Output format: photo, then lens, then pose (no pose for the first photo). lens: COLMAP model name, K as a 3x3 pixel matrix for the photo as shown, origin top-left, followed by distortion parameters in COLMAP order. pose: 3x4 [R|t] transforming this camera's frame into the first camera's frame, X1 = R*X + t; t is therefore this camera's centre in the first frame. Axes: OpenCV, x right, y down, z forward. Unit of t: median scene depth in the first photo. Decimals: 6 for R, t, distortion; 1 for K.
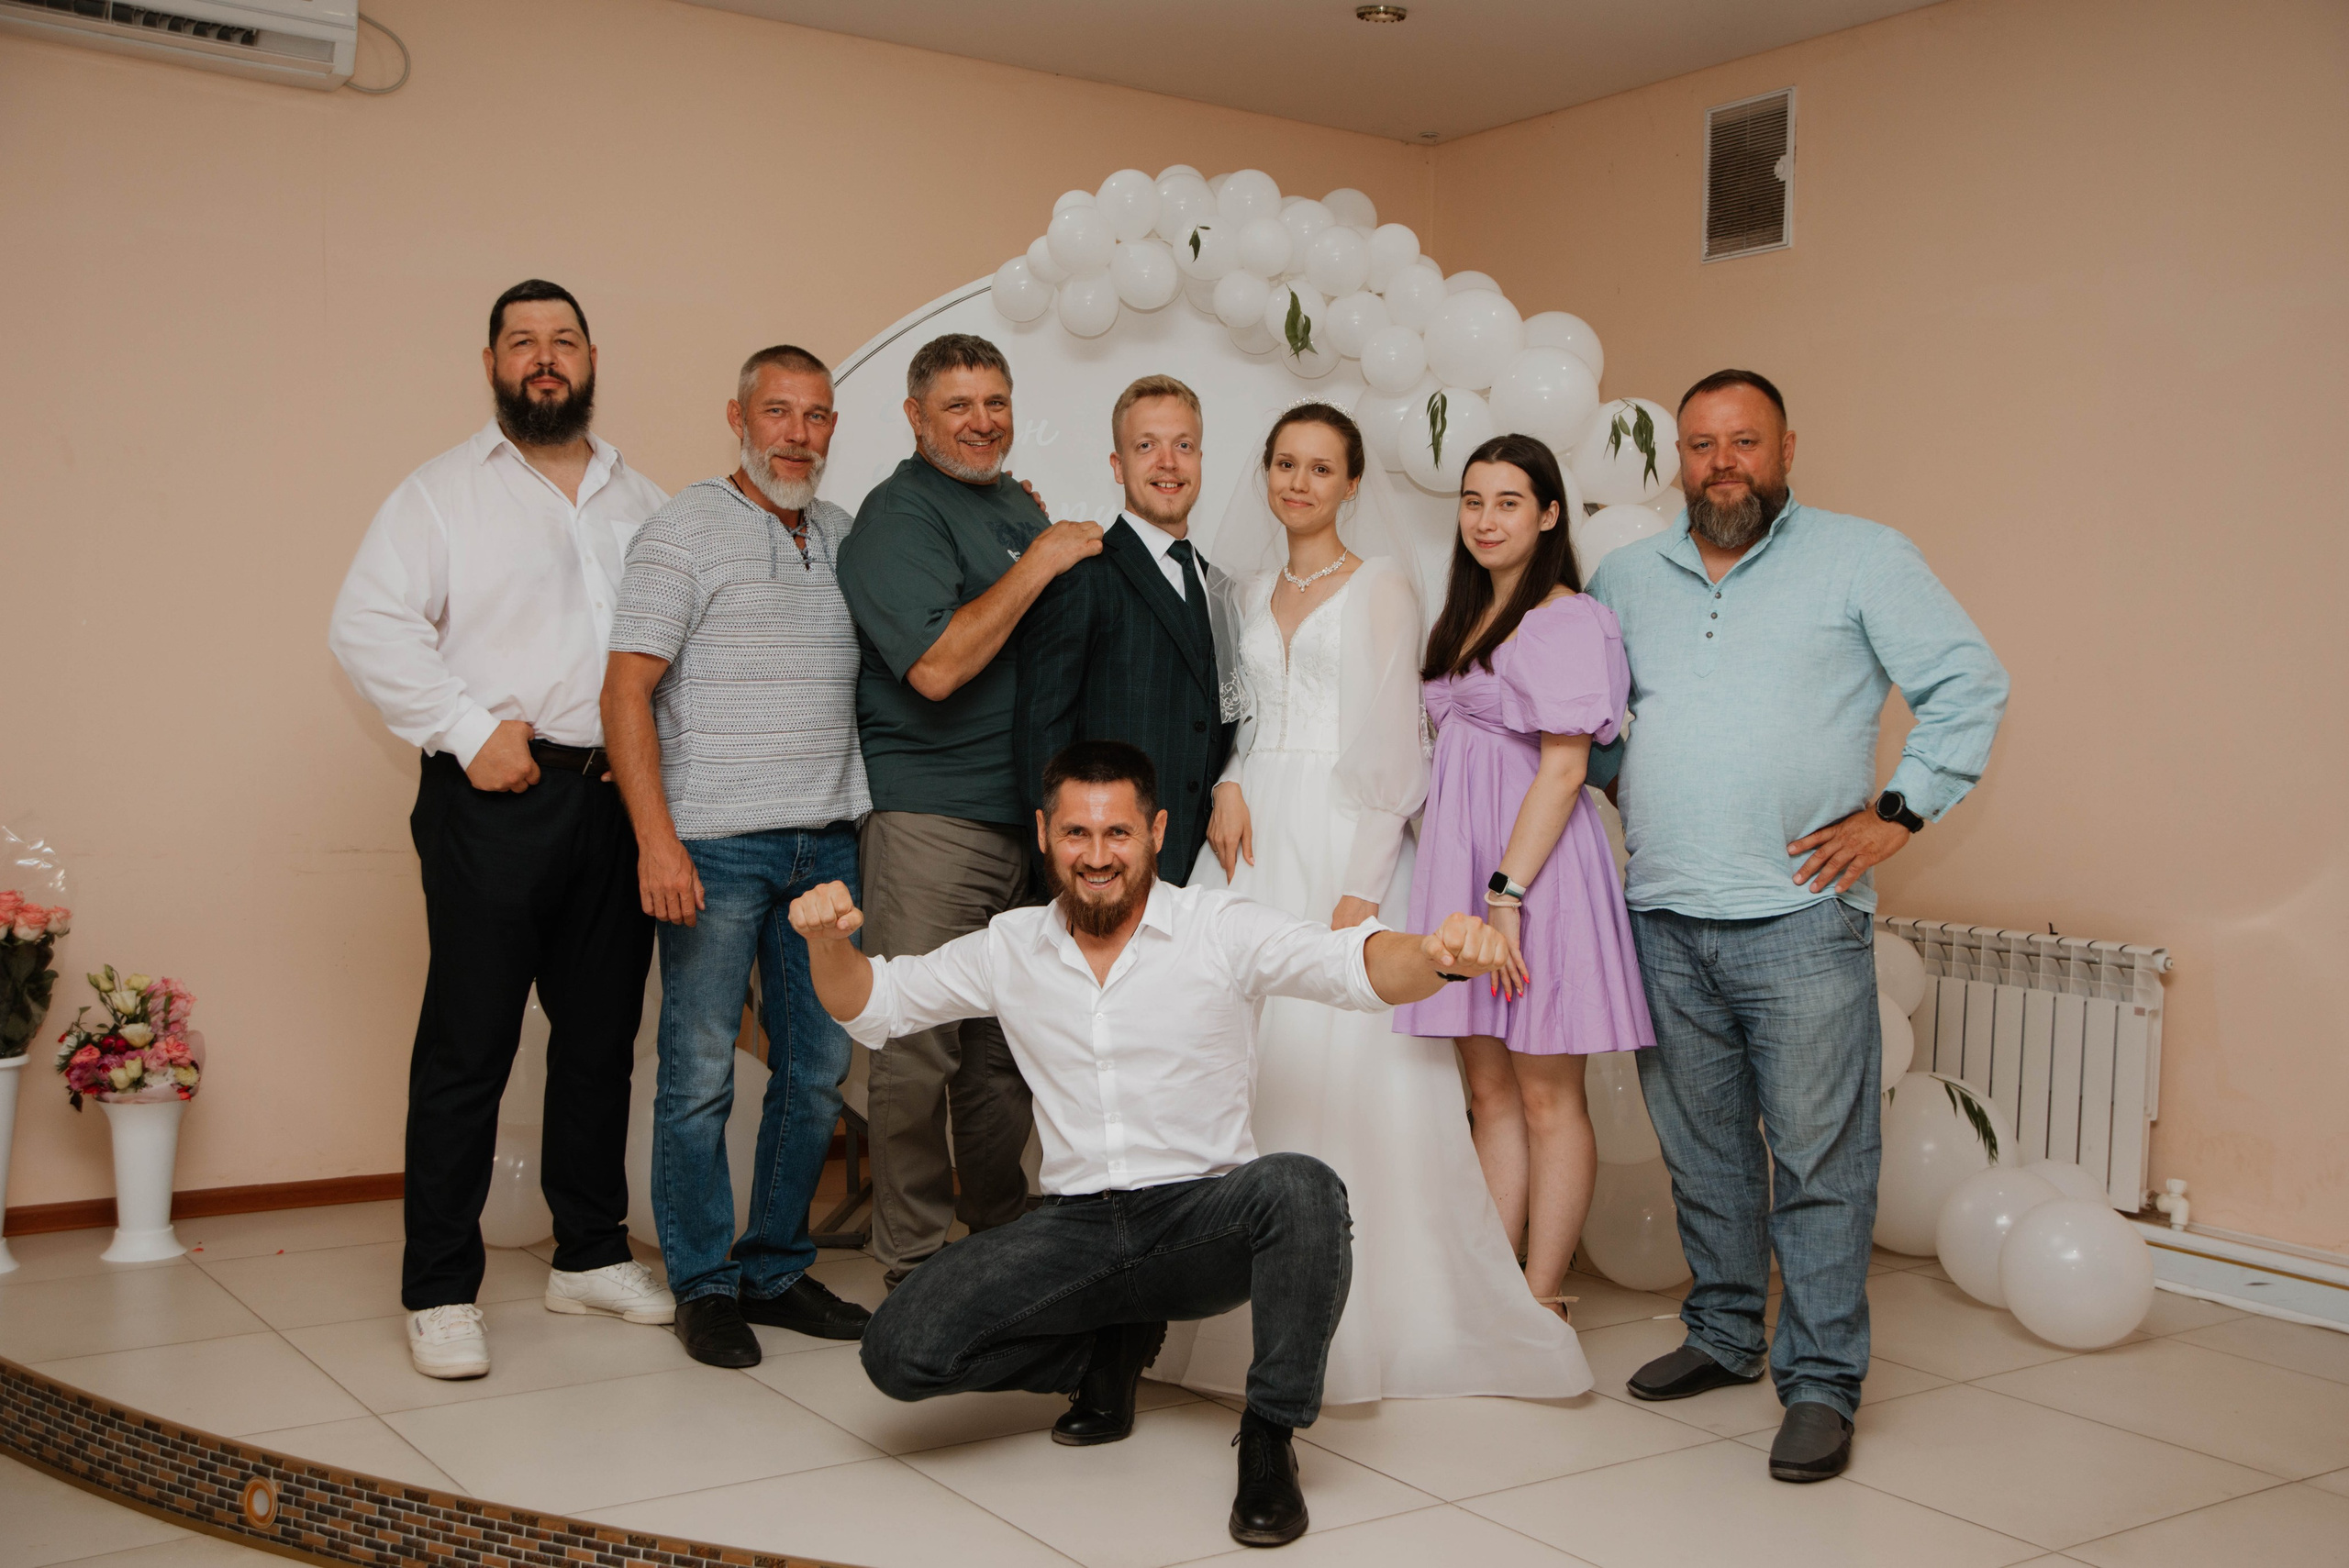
lens RADIAL K [[2354.5, 0, 1150.0], [0, 2354.5, 728.0], [0, 0, 1]] dist [0.029360, 0.000000]
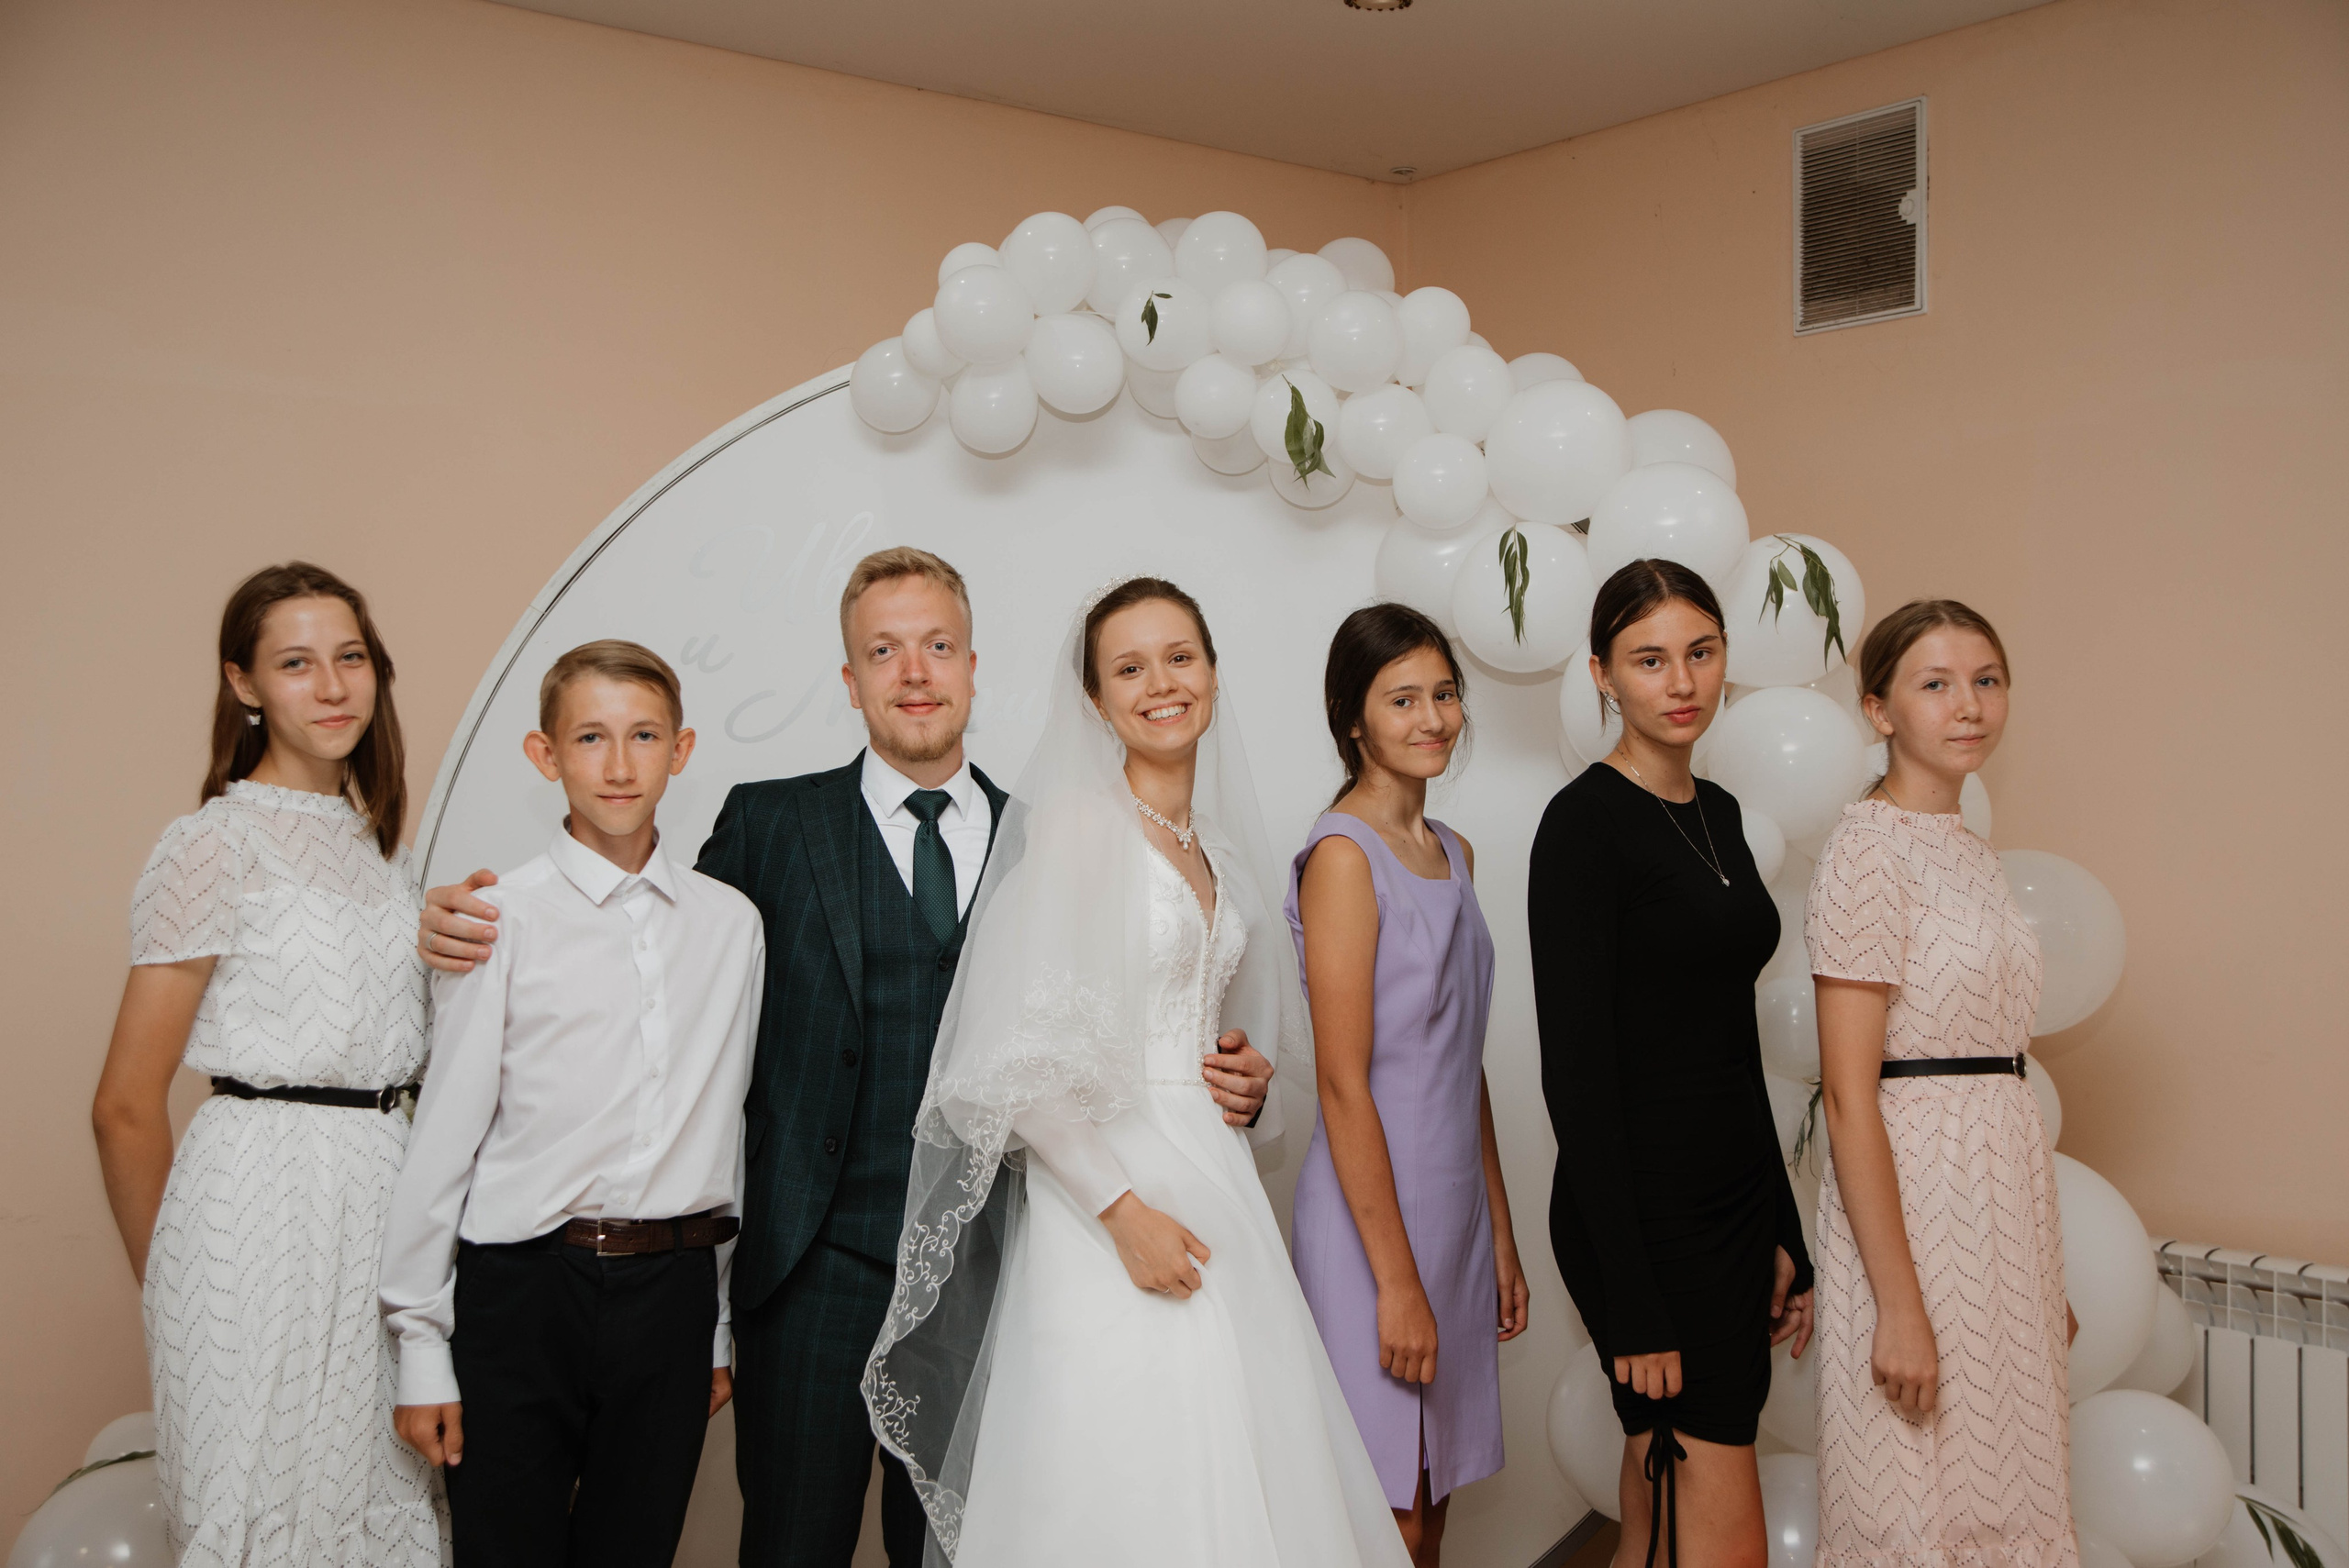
lens RADIAL K [[2505.0, 0, 1194.8], [0, 2505.0, 785.8], [0, 0, 1]] dist [0.057647, 0.000000]
pose [[0.996407, -0.026003, 0.080598, -0.030092], [0.027233, 0.999528, -0.014199, -0.057487], [-0.080191, 0.016342, 0.996646, 0.266350]]
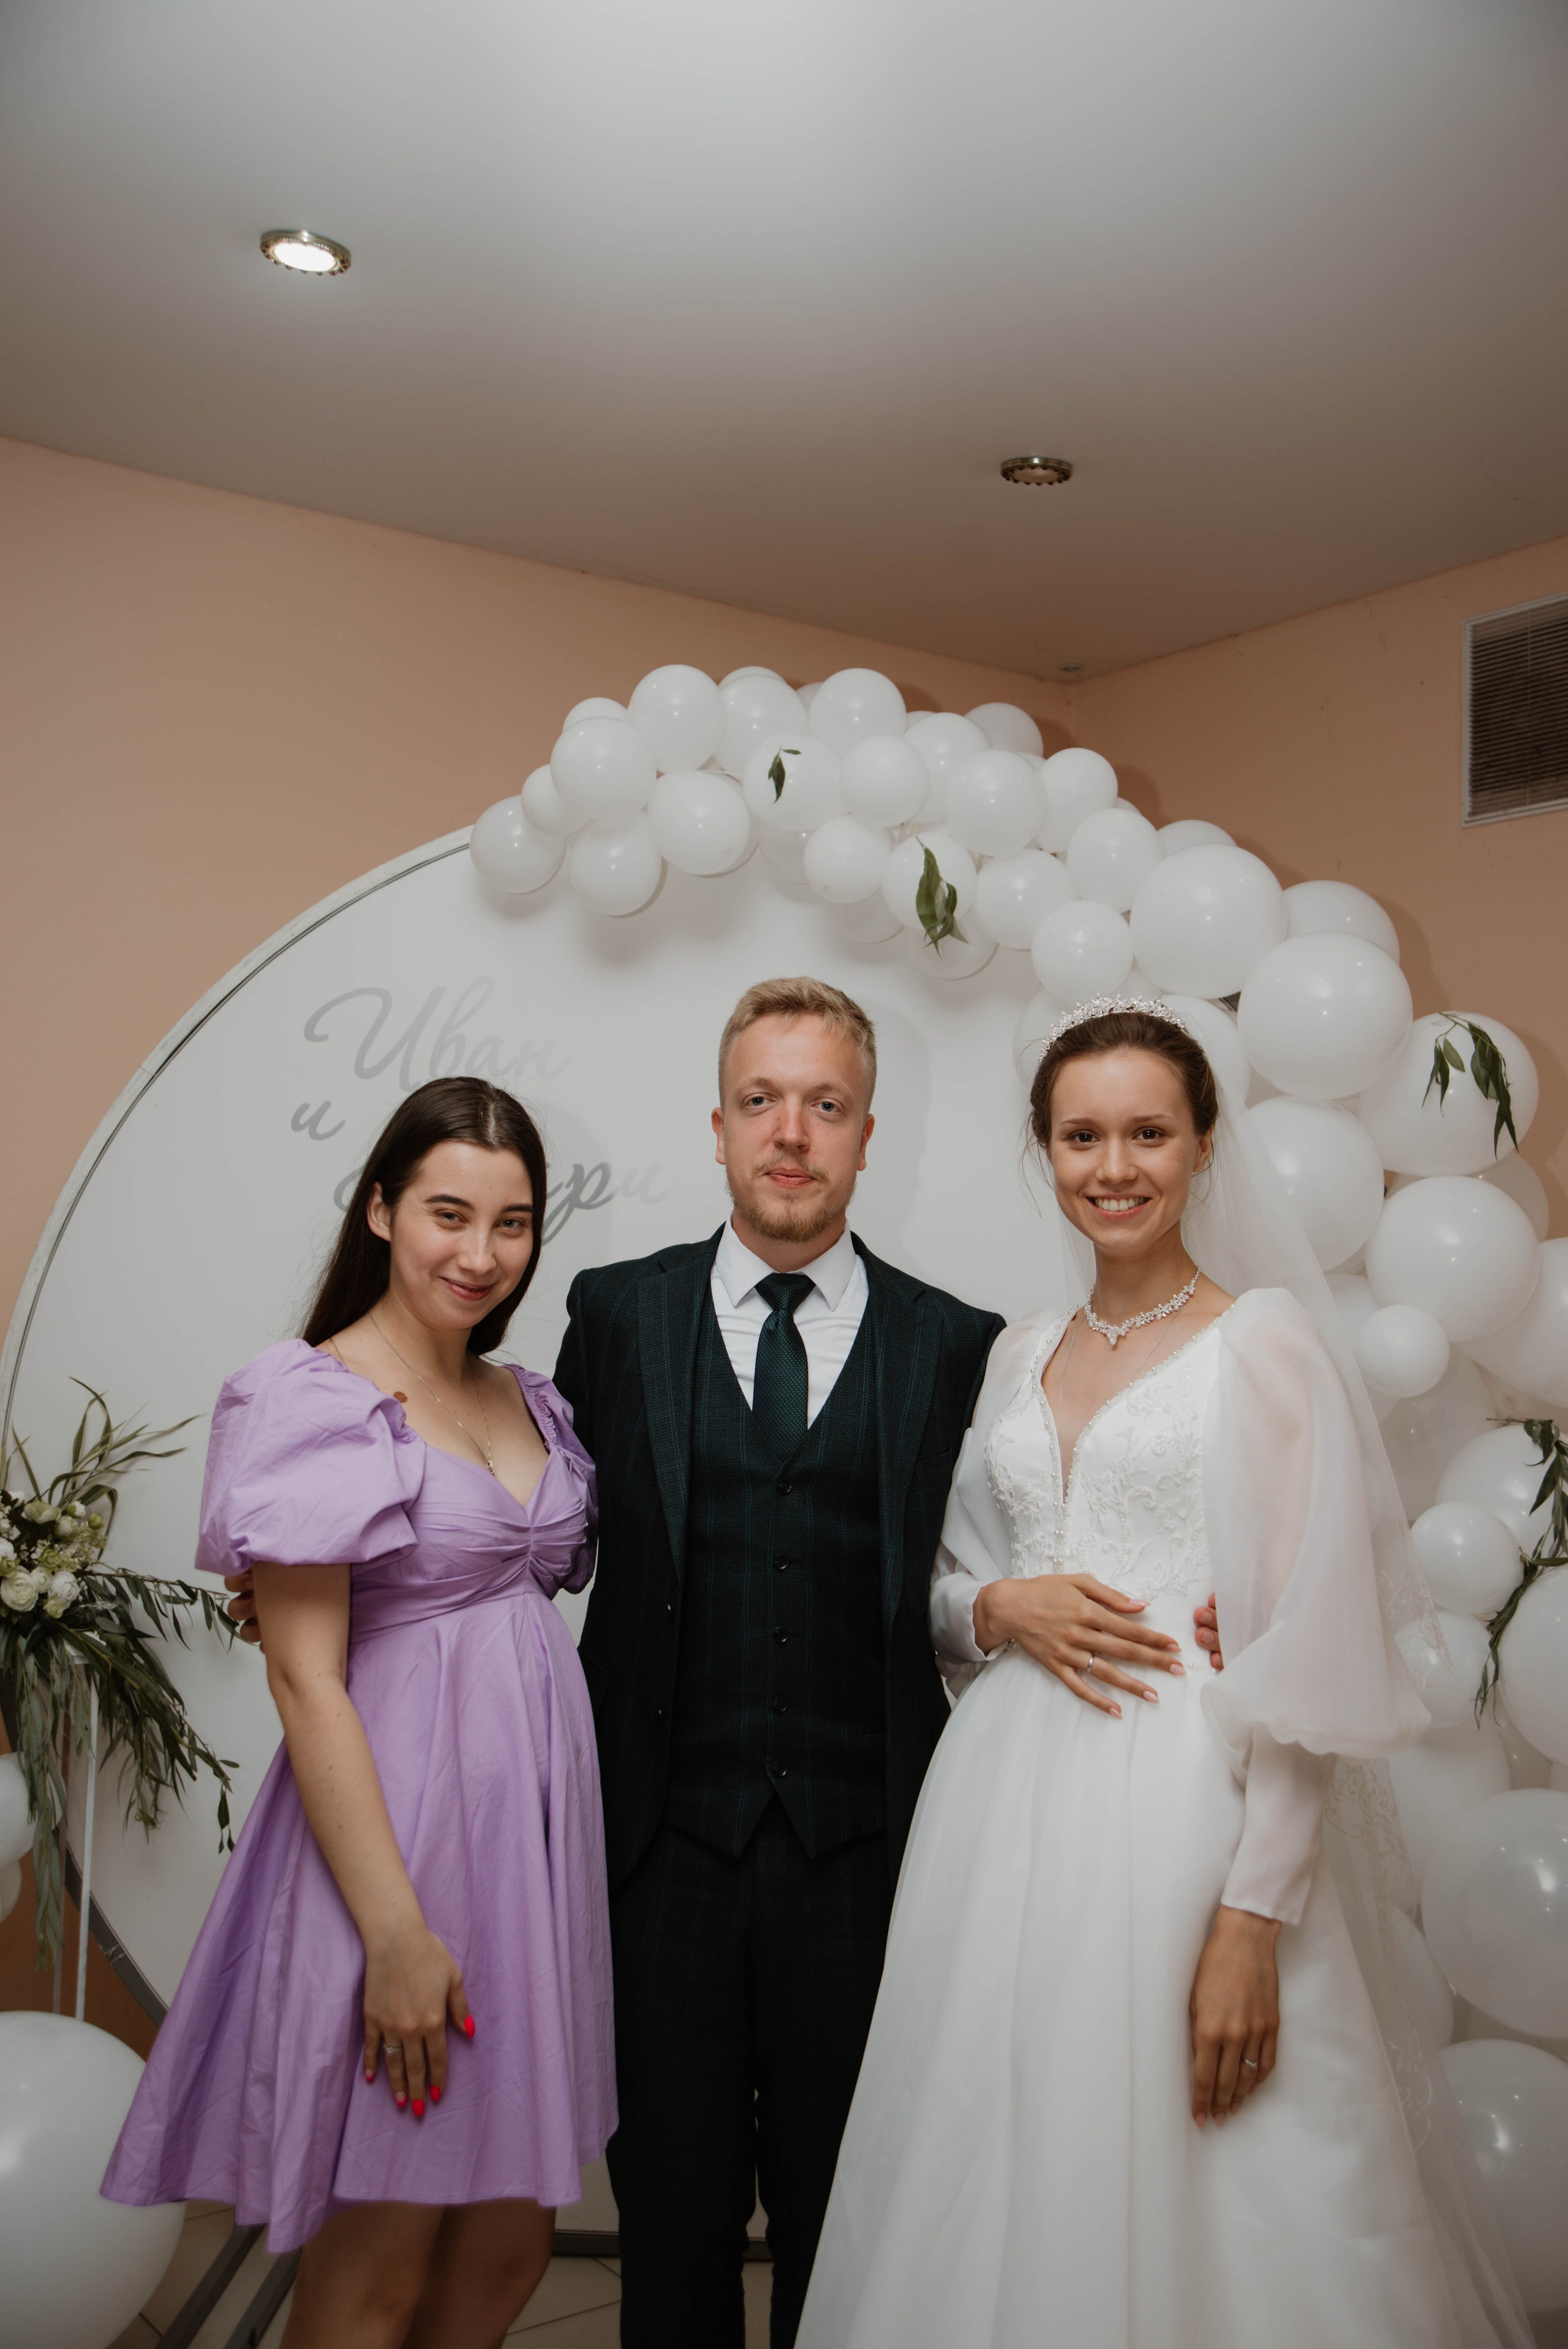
lens RADIAL K [[2354.6, 0, 755.1], [0, 2354.6, 1173.6], [0, 0, 1]] dist [0.029360, 0.000000]
pose [[0.999719, 0.001545, 0.023669, -0.002567], [0.000050, 0.997739, -0.067201, -0.050274], [-0.023719, 0.067183, 0.997459, 0.348194]]
